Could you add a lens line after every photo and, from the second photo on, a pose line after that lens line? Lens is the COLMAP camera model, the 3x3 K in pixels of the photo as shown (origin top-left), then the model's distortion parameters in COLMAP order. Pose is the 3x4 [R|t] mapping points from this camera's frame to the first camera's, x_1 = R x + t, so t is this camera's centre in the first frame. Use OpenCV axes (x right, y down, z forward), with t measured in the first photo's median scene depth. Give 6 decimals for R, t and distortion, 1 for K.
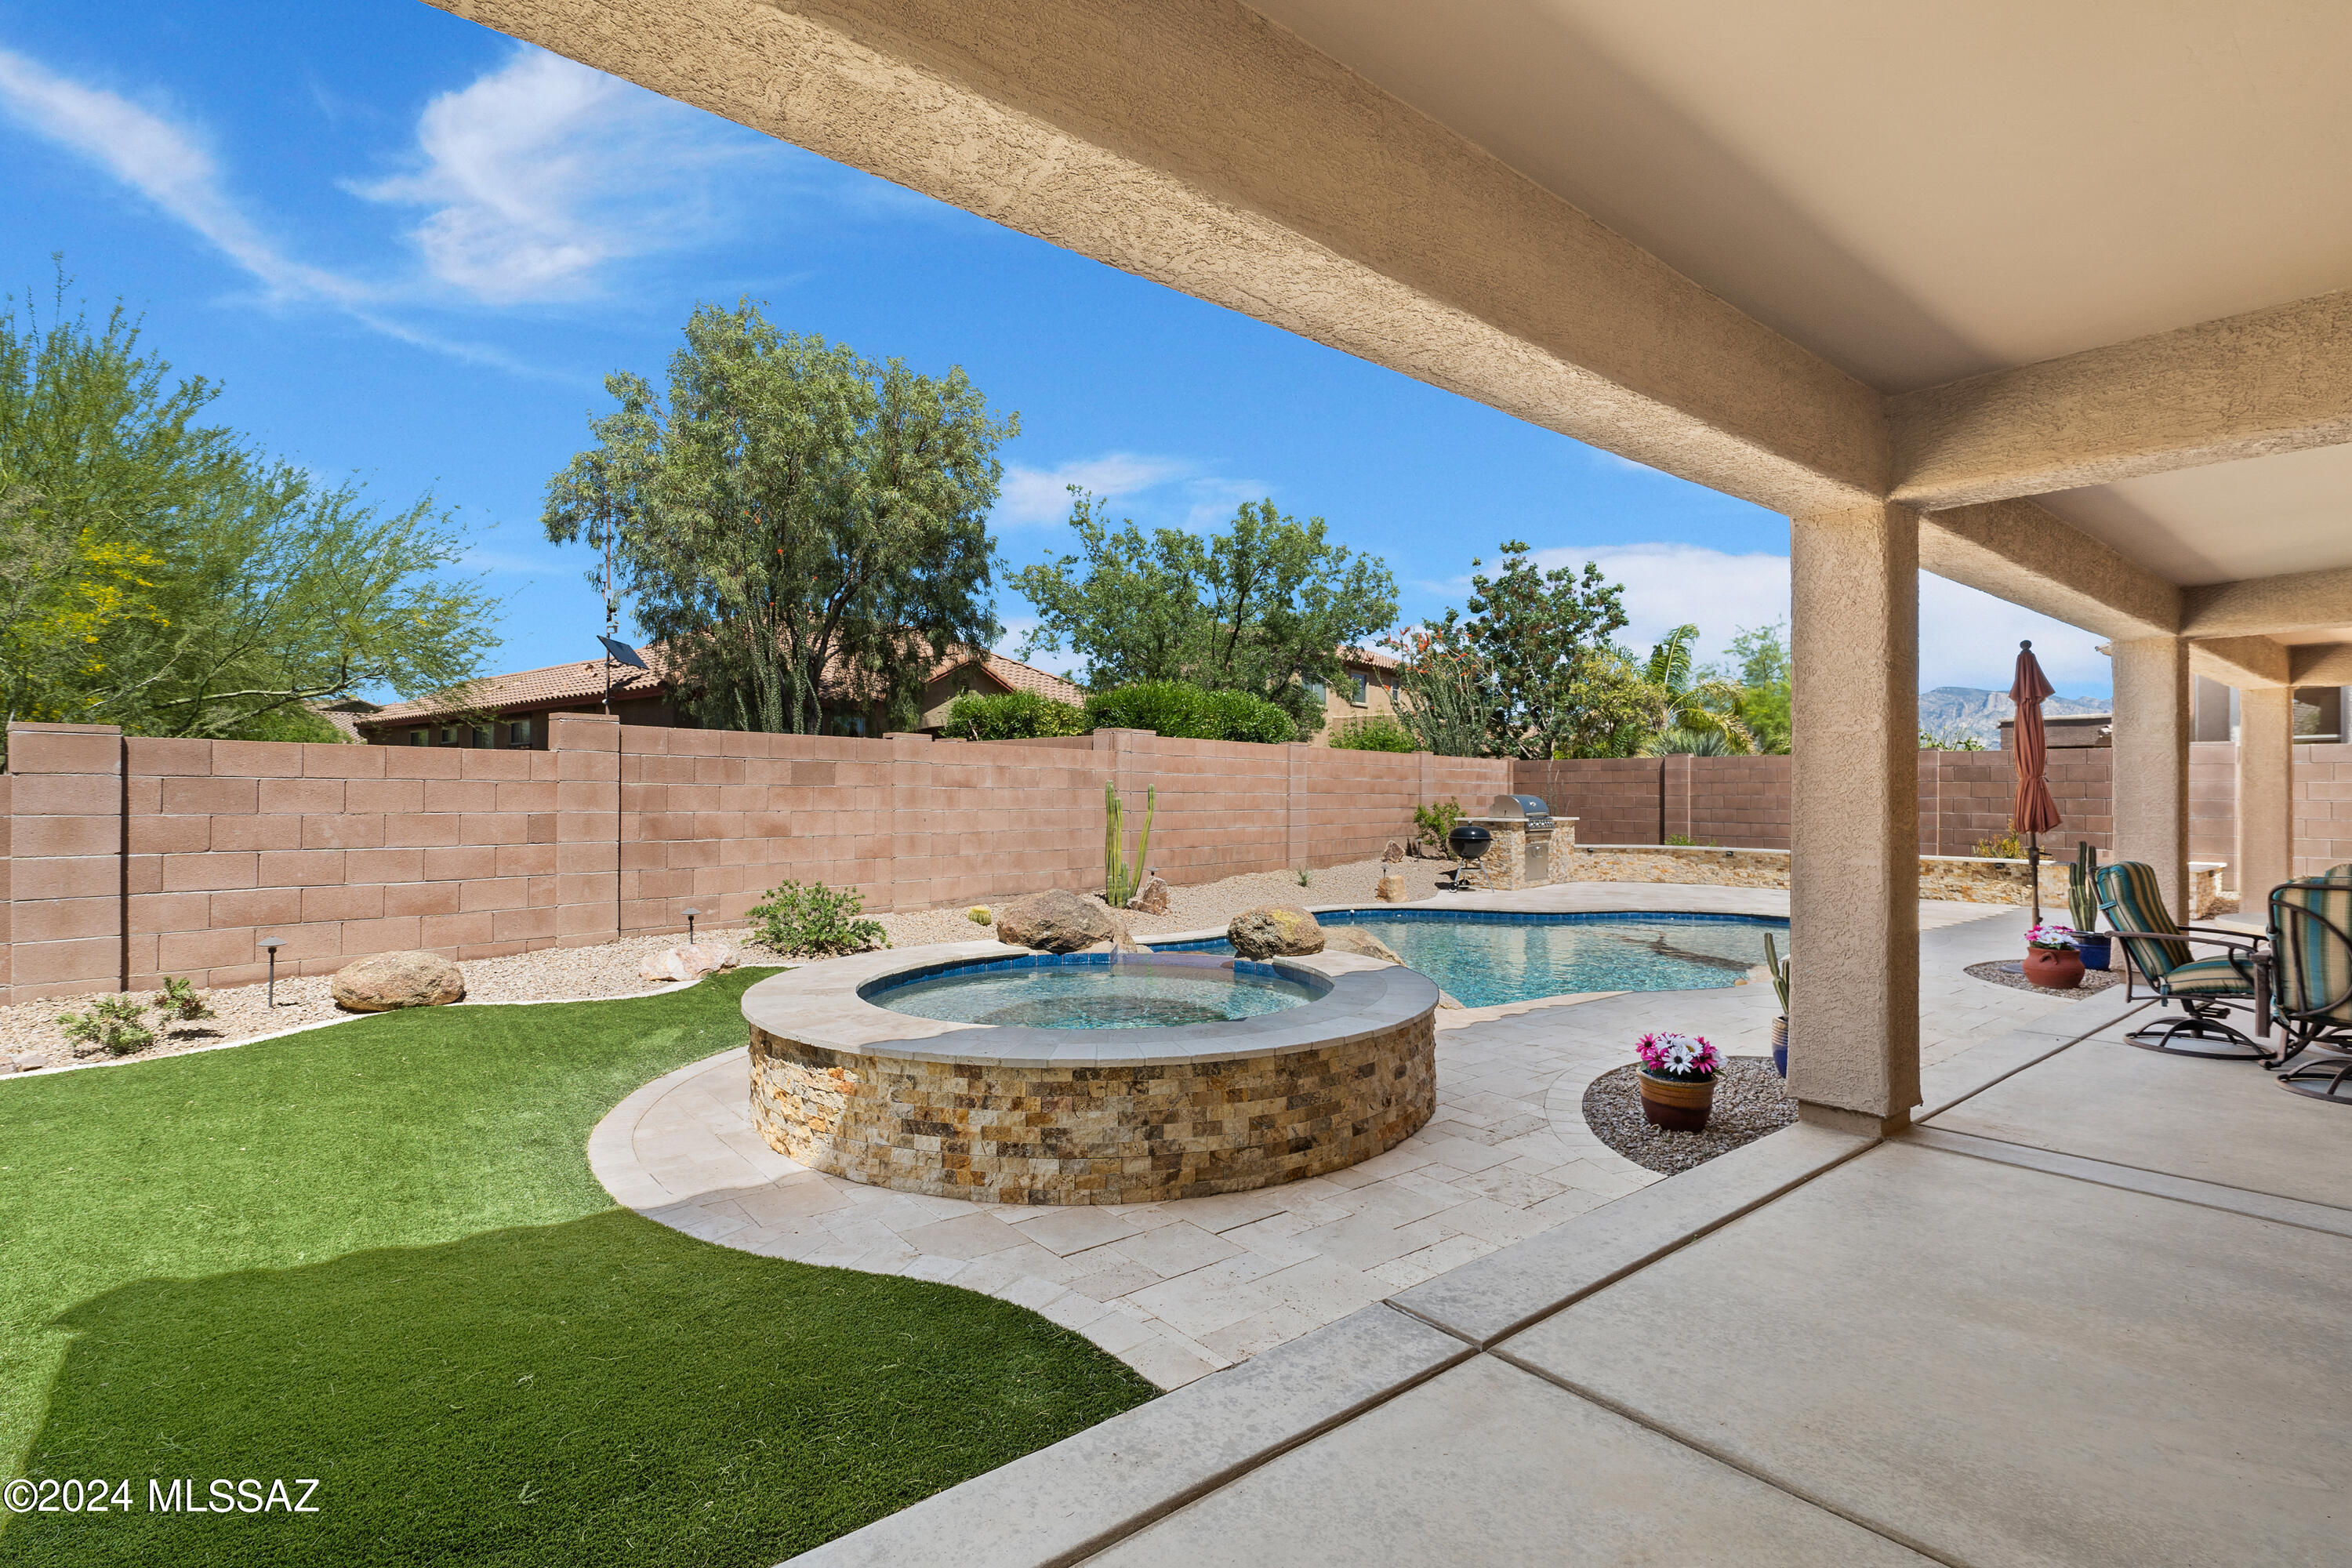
lens RADIAL K [[1092.5, 0, 1184.3], [0, 1092.5, 780.8], [0, 0, 1]] dist [-0.014391, 0.000197]
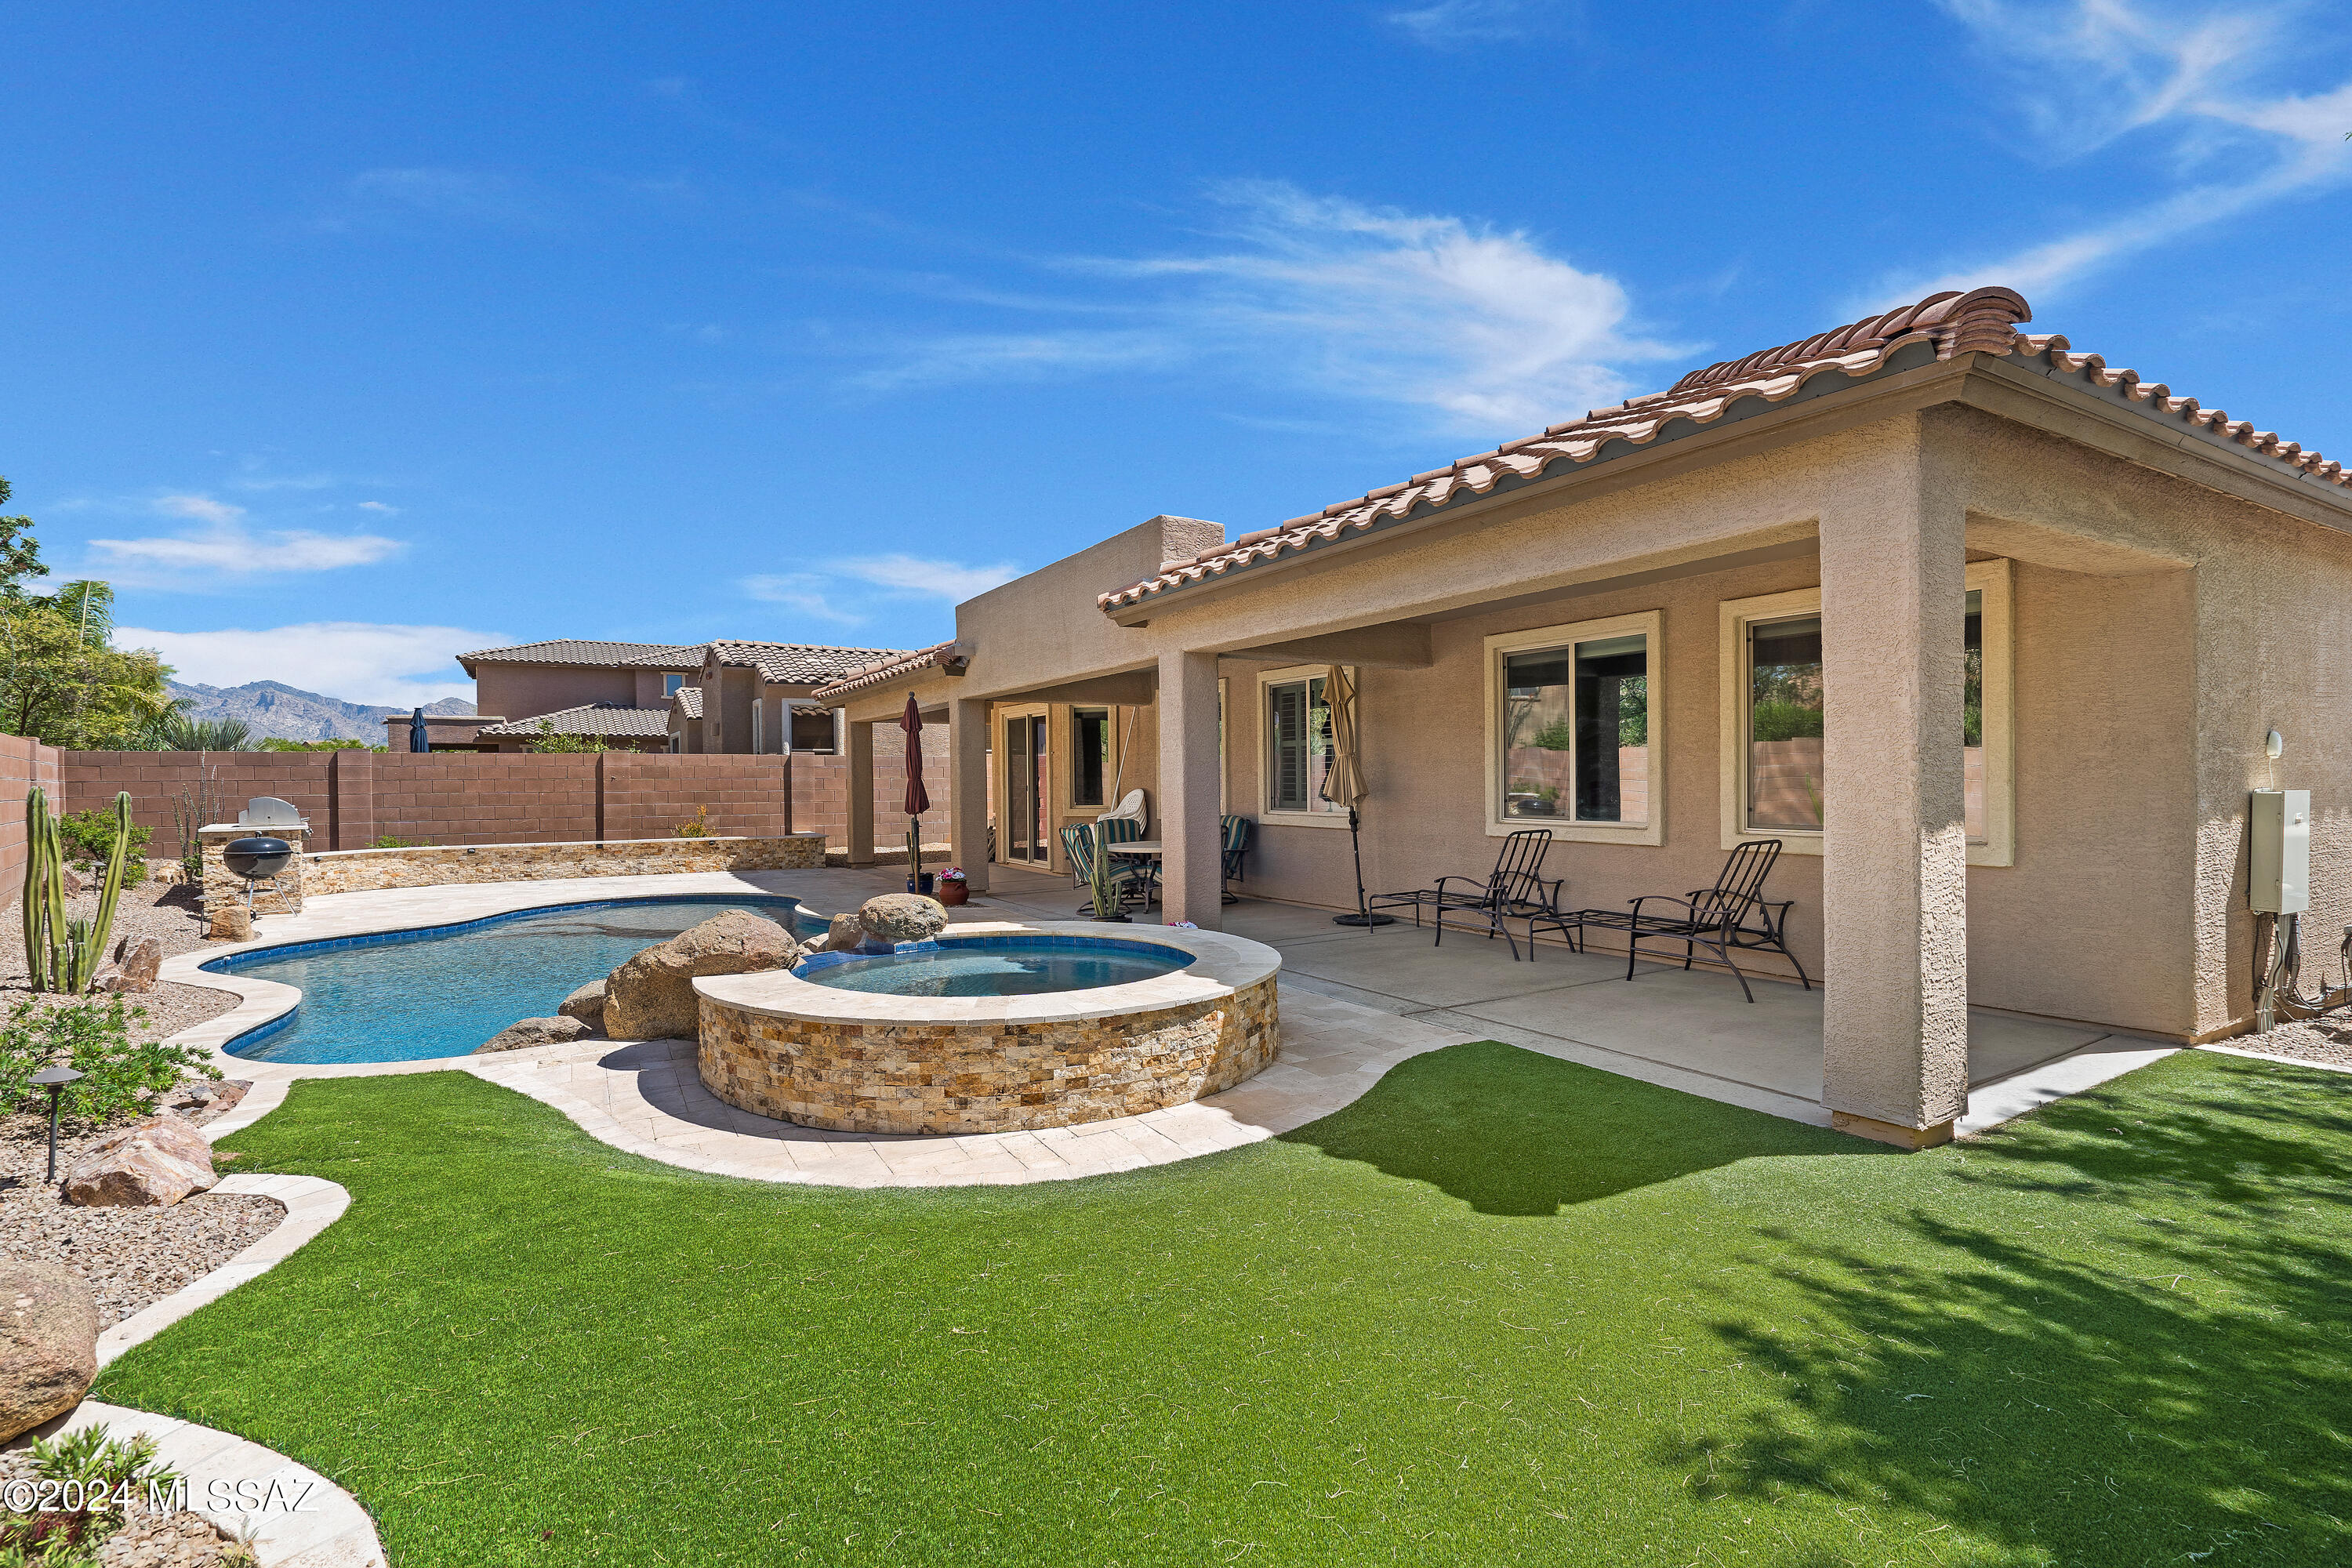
lens RADIAL K [[1077.5, 0, 1183.6], [0, 1077.5, 790.3], [0, 0, 1]] dist [0.004481, 0.000266]
pose [[0.160571, -0.015951, 0.986895, -0.447231], [-0.001461, 0.999864, 0.016399, -0.007467], [-0.987023, -0.004075, 0.160526, 0.229289]]
